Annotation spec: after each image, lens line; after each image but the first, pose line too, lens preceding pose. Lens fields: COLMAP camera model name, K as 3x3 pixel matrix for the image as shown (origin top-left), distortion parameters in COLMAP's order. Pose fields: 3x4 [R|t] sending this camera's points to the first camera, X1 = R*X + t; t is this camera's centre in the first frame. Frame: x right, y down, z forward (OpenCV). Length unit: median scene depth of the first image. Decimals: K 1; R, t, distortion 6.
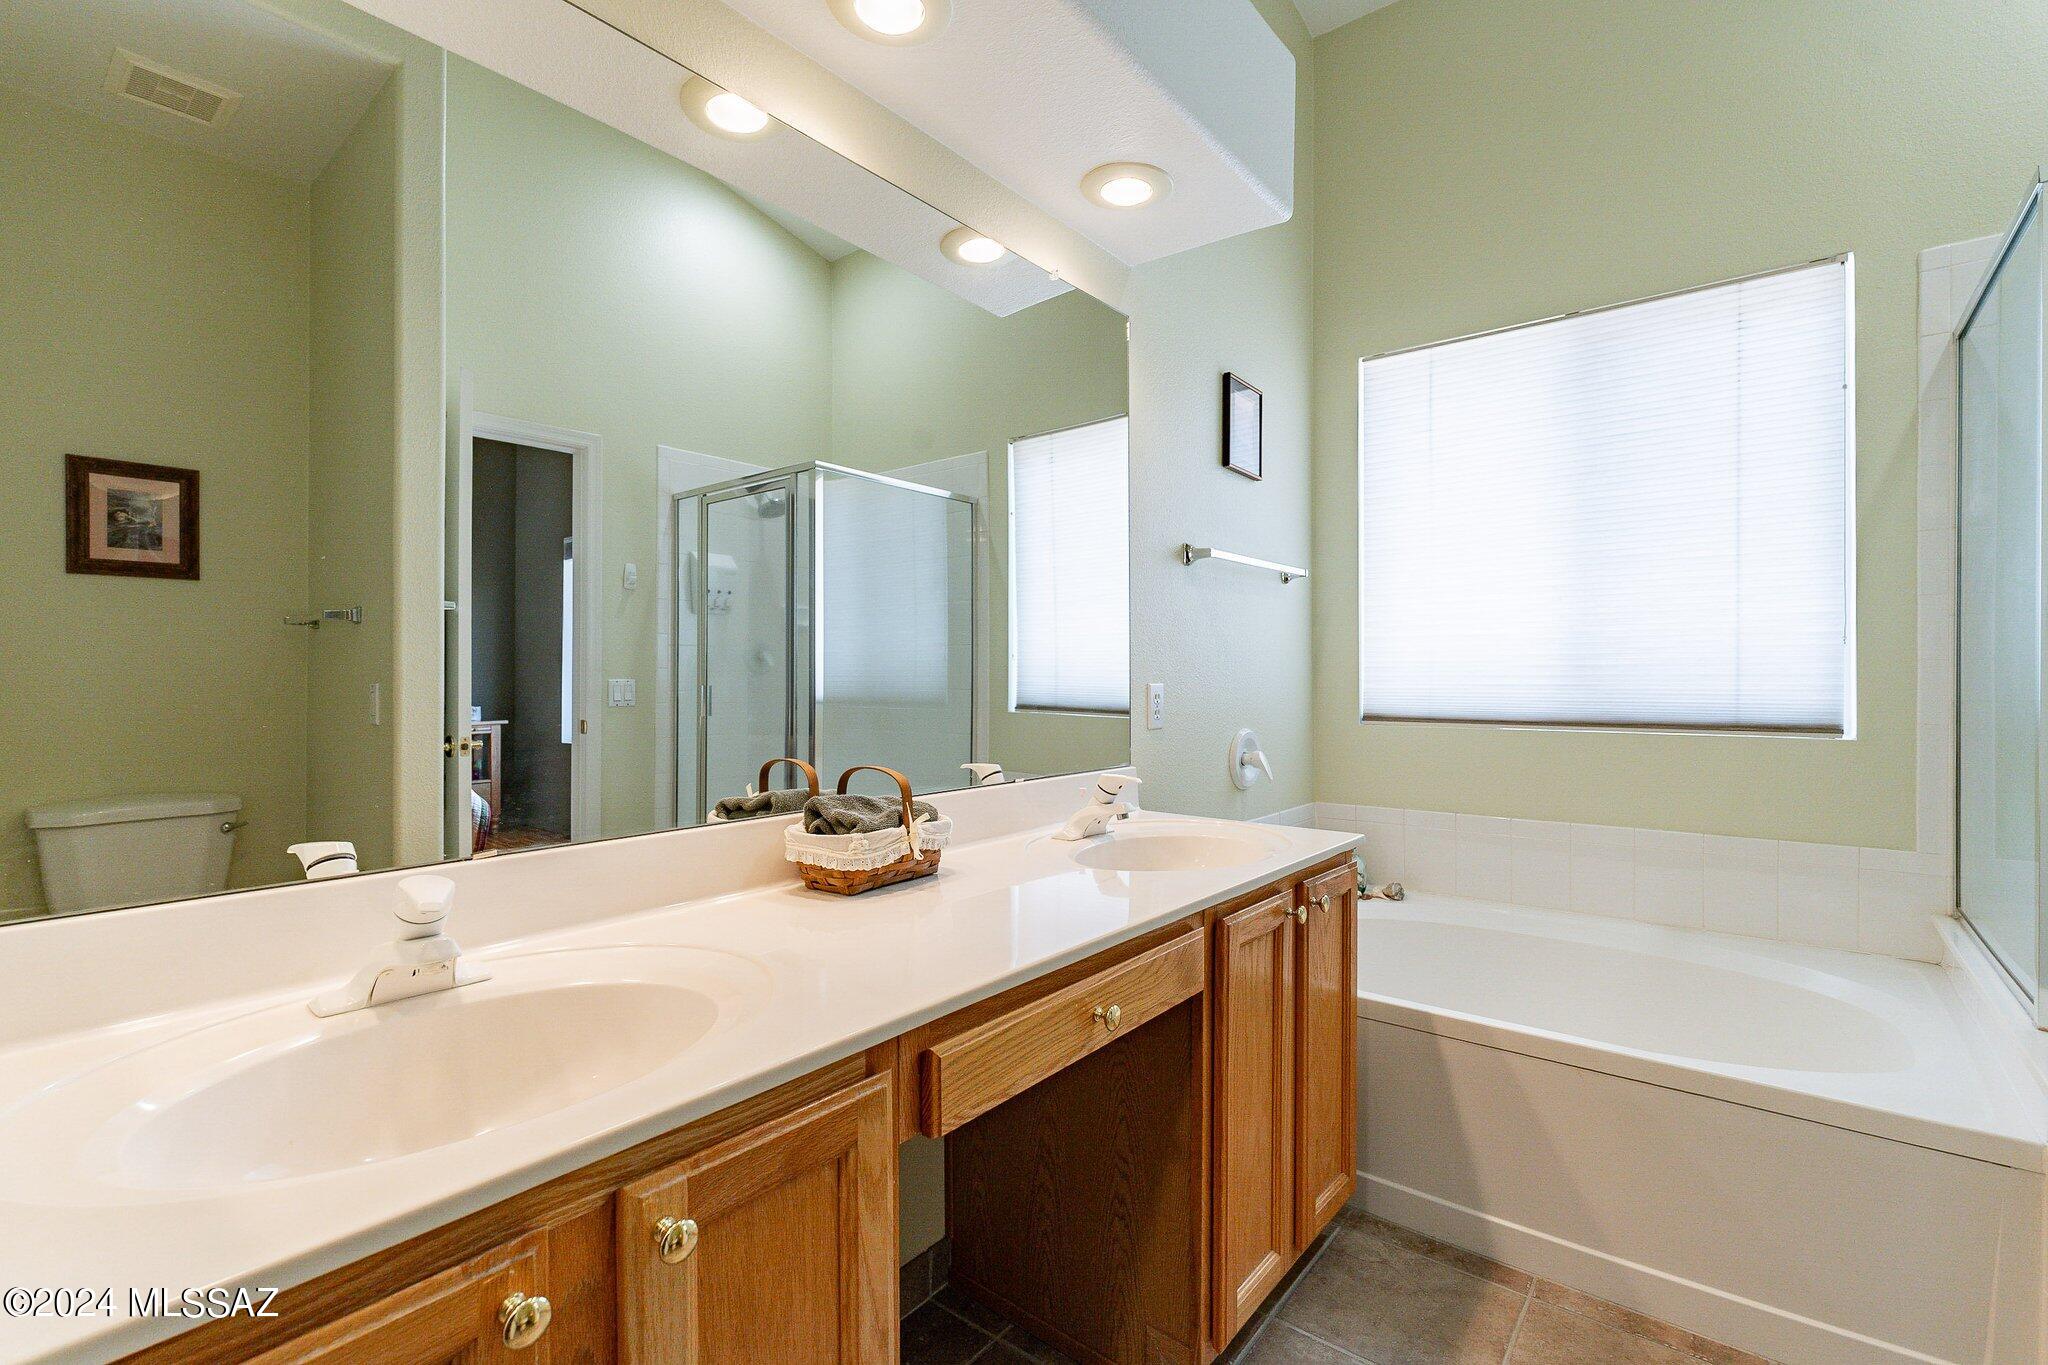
lens RADIAL K [[899.8, 0, 1032.1], [0, 899.8, 677.7], [0, 0, 1]] dist [-0.005120, 0.002132]
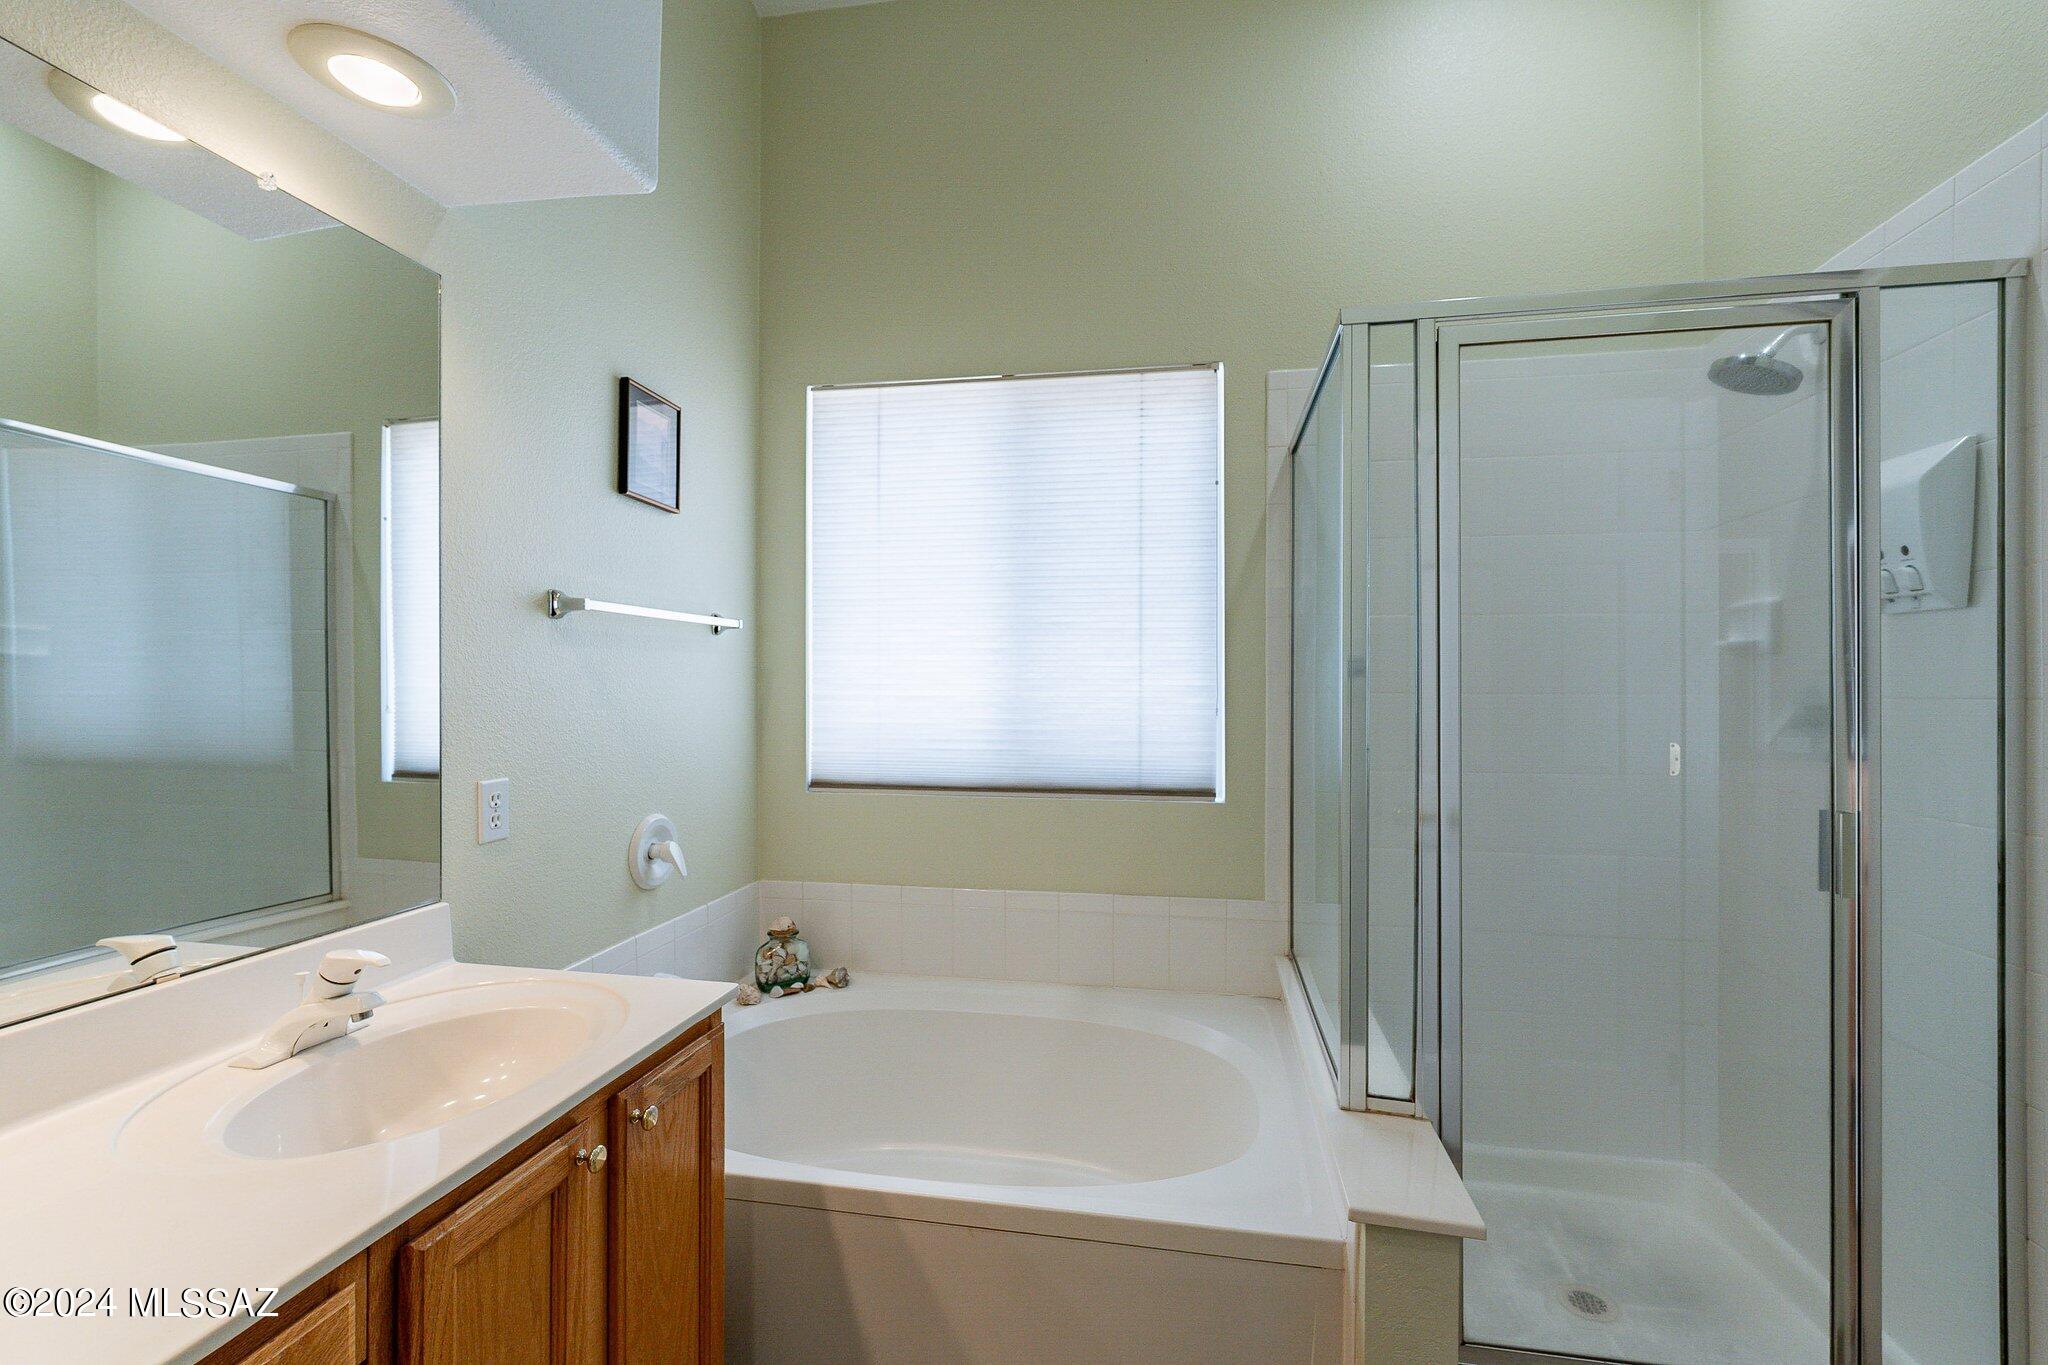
lens RADIAL K [[899.8, 0, 1010.6], [0, 899.8, 690.1], [0, 0, 1]] dist [-0.005120, 0.002132]
pose [[0.881908, 0.002798, 0.471413, 0.153280], [-0.001367, 0.999993, -0.003378, -0.061778], [-0.471419, 0.002335, 0.881906, 0.137379]]
